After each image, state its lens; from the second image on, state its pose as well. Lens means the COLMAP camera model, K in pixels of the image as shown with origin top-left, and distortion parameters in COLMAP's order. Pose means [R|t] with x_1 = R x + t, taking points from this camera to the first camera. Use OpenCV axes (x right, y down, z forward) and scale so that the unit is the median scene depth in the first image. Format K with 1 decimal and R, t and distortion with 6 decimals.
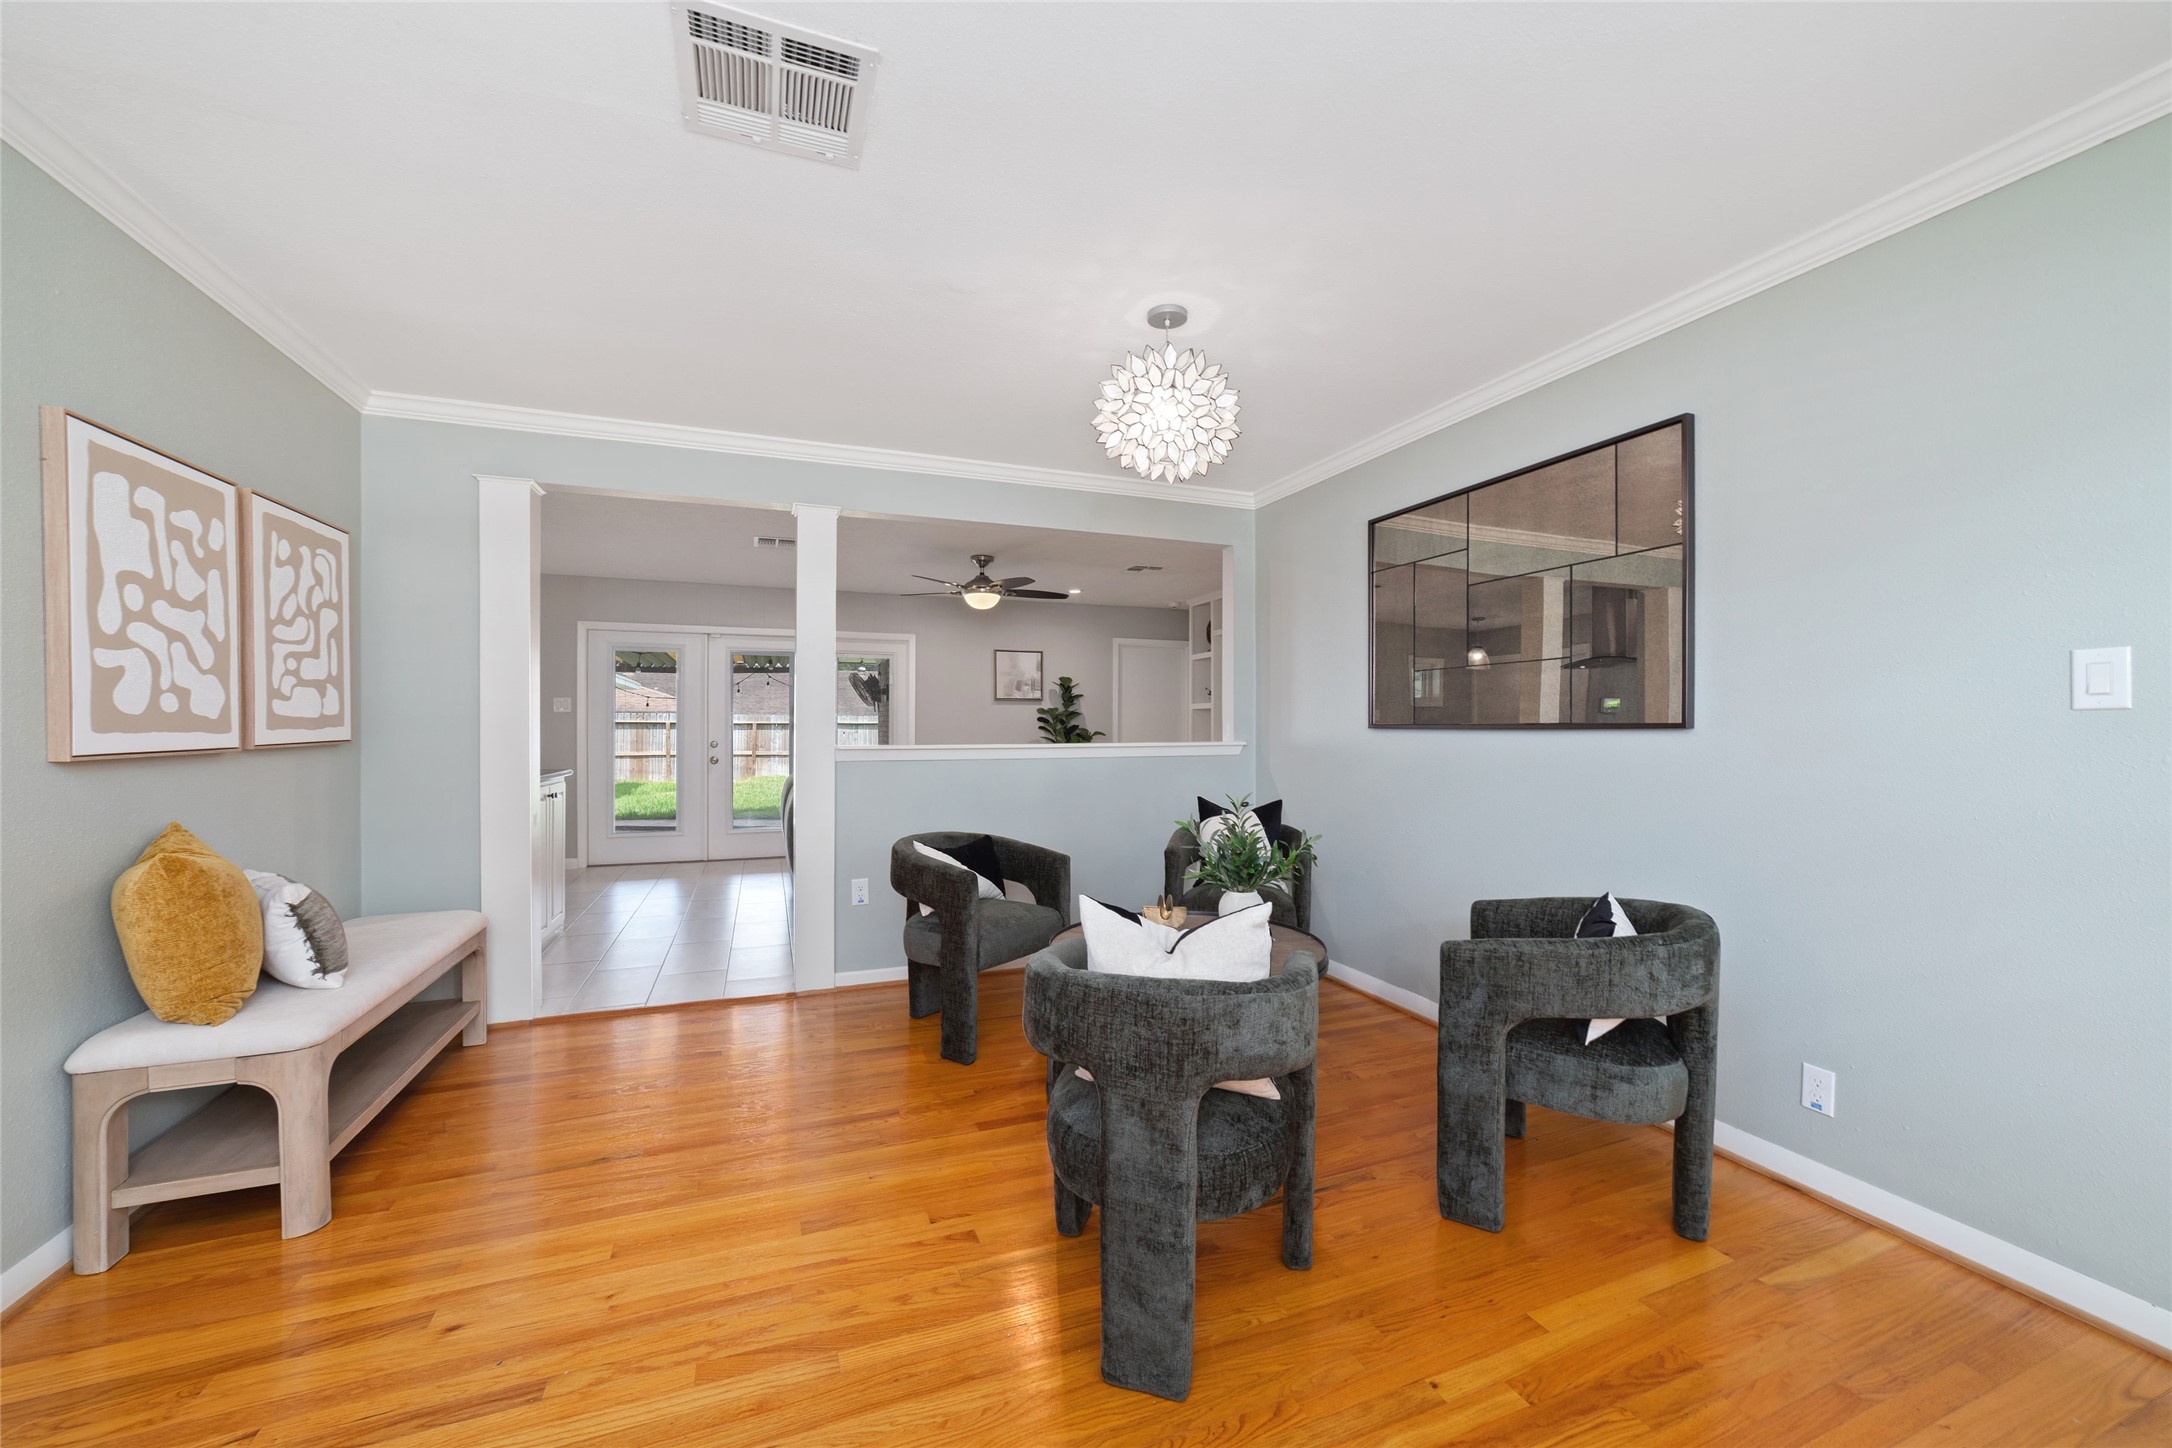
lens RADIAL K [[838.3, 0, 1090.6], [0, 838.3, 731.5], [0, 0, 1]] dist [-0.017664, 0.005138]
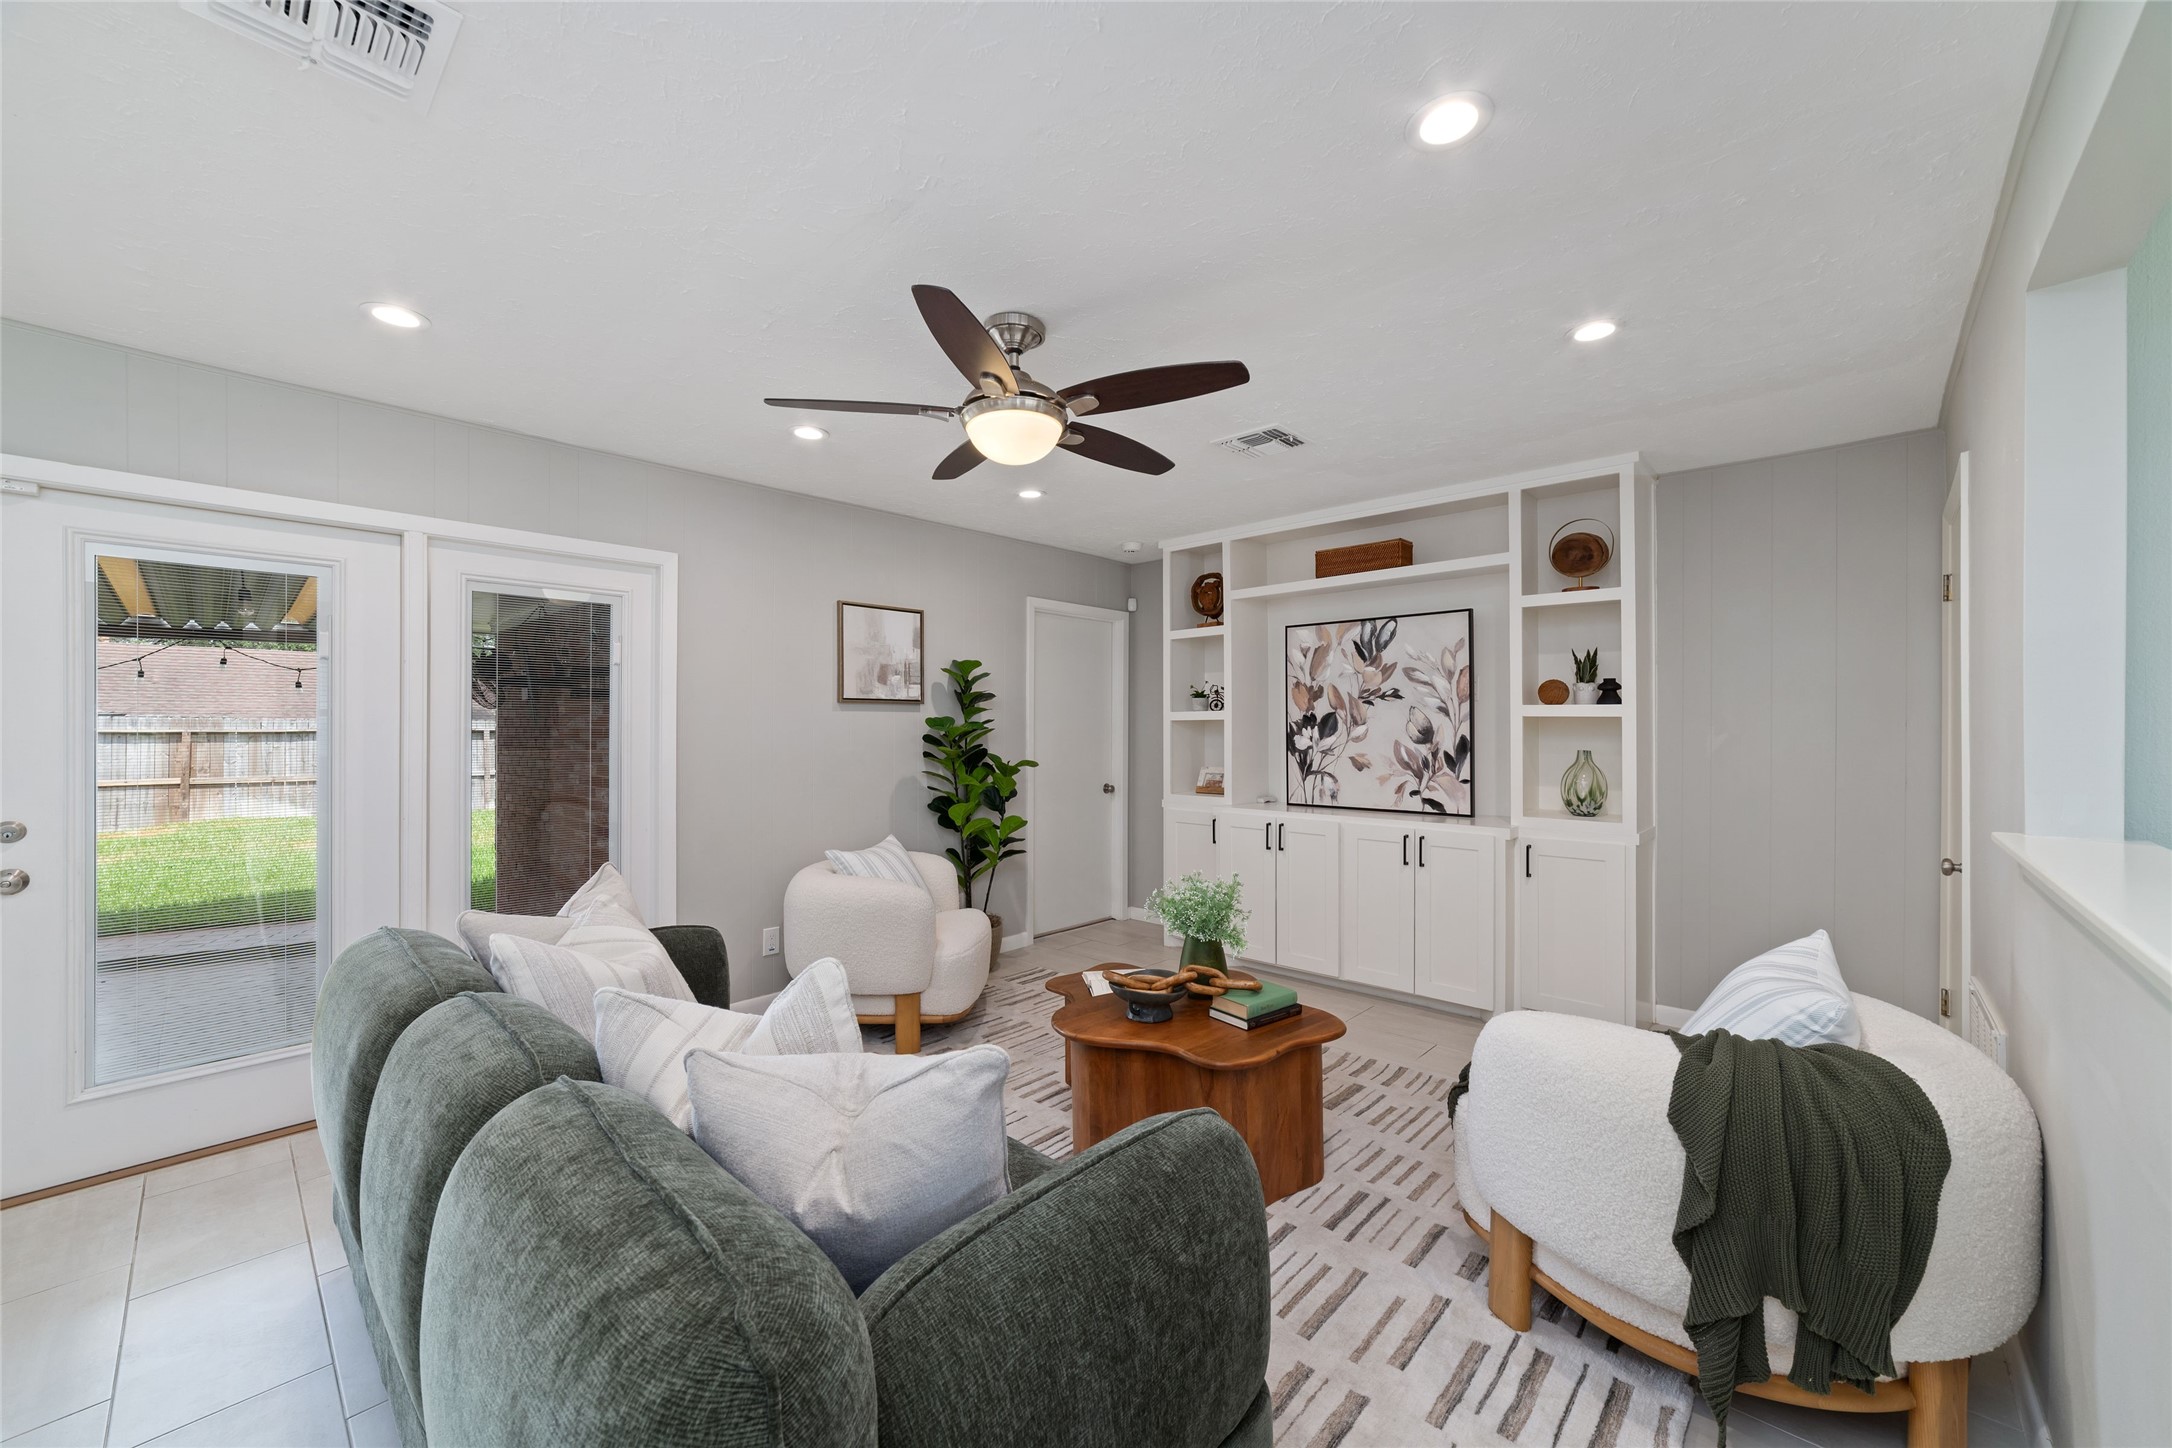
lens RADIAL K [[838.3, 0, 1085.3], [0, 838.3, 725.4], [0, 0, 1]] dist [-0.017664, 0.005138]
pose [[0.901600, 0.000050, 0.432570, -0.603198], [0.002484, 0.999983, -0.005293, -0.059783], [-0.432563, 0.005847, 0.901585, 1.460653]]
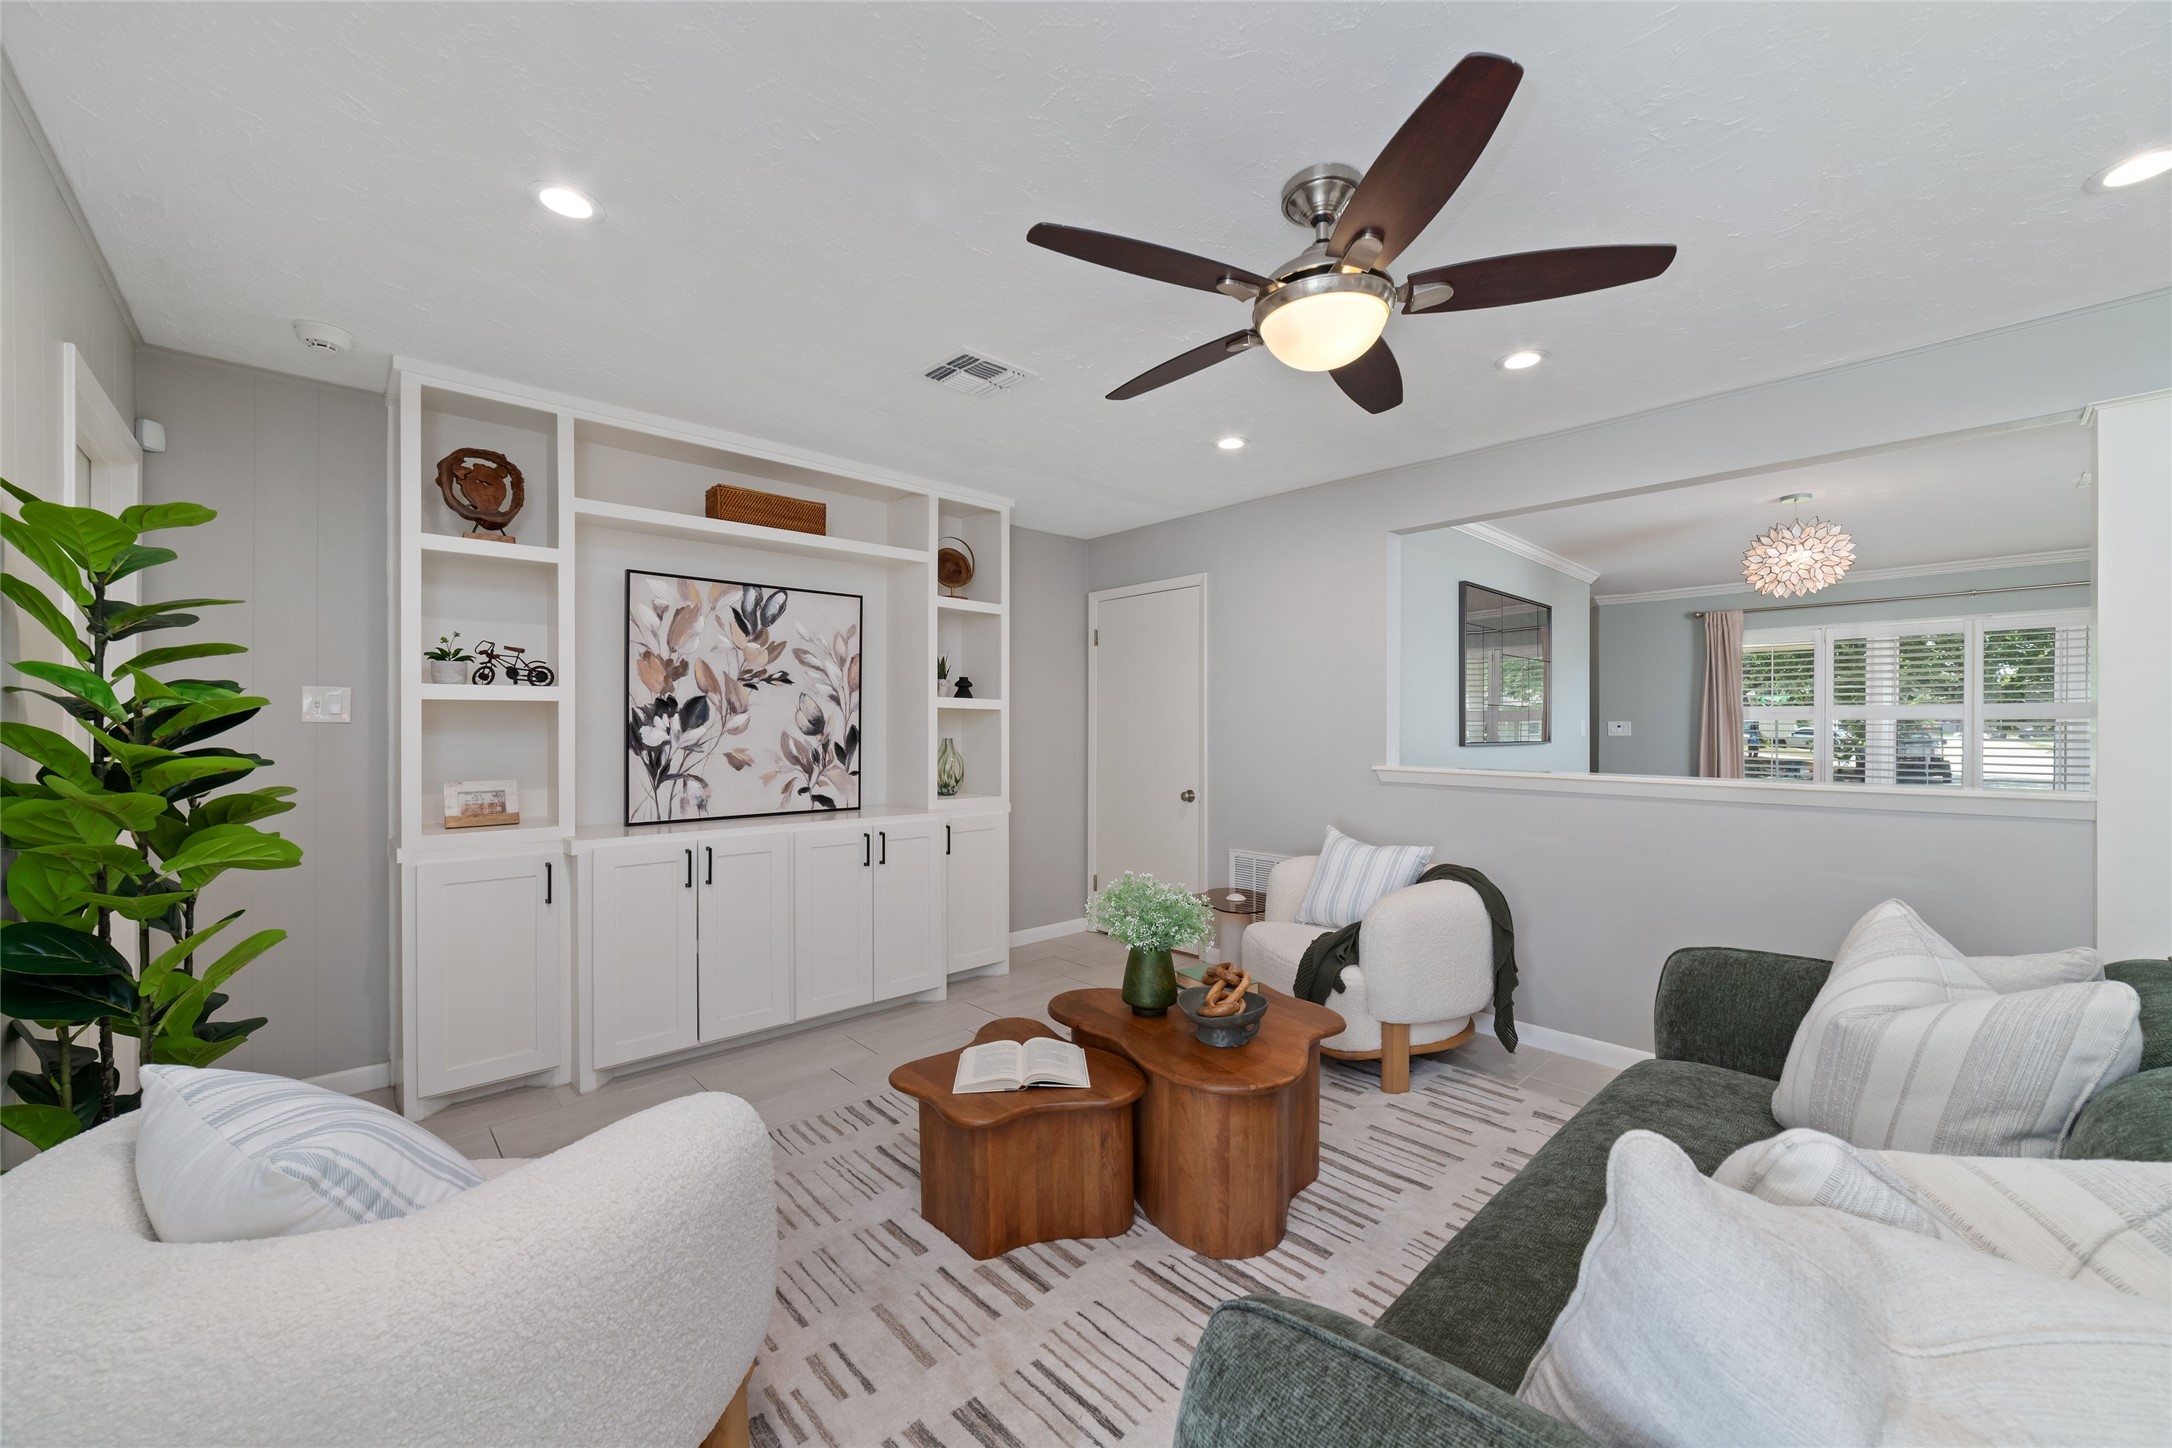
lens RADIAL K [[838.3, 0, 1094.1], [0, 838.3, 724.3], [0, 0, 1]] dist [-0.017664, 0.005138]
pose [[-0.375735, 0.000052, 0.926727, -0.844789], [0.000006, 1.000000, -0.000054, -0.050206], [-0.926727, -0.000015, -0.375735, 2.676262]]
